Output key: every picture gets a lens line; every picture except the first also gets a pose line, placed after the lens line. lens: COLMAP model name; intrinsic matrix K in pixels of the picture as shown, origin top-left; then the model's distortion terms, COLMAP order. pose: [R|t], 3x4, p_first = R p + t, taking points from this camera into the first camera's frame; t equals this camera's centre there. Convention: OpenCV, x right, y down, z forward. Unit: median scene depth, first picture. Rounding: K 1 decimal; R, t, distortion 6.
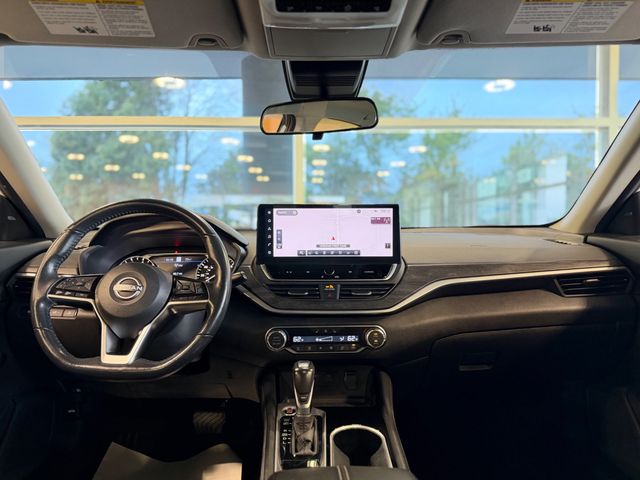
lens RADIAL K [[444.3, 0, 320.0], [0, 444.3, 240.0], [0, 0, 1]] dist [0.000718, -0.000208]
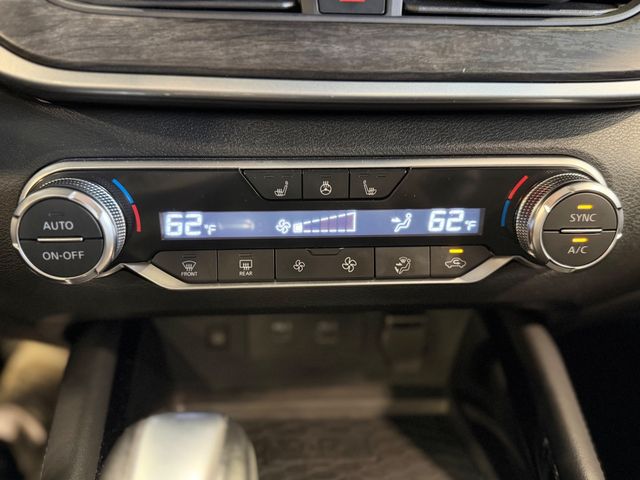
lens RADIAL K [[498.1, 0, 320.0], [0, 498.1, 240.0], [0, 0, 1]] dist [0.007168, -0.063480]
pose [[0.999136, 0.002863, 0.041453, 0.001220], [-0.019112, 0.917500, 0.397276, 0.133707], [-0.036896, -0.397726, 0.916762, 0.761218]]
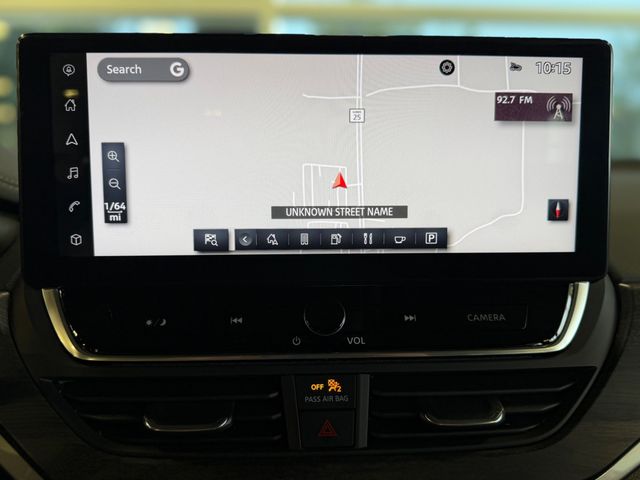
lens RADIAL K [[498.1, 0, 320.0], [0, 498.1, 240.0], [0, 0, 1]] dist [0.007168, -0.063480]
pose [[0.999579, -0.002040, 0.028947, 0.010684], [-0.000436, 0.996357, 0.085278, 0.005503], [-0.029016, -0.085255, 0.995937, 0.736495]]
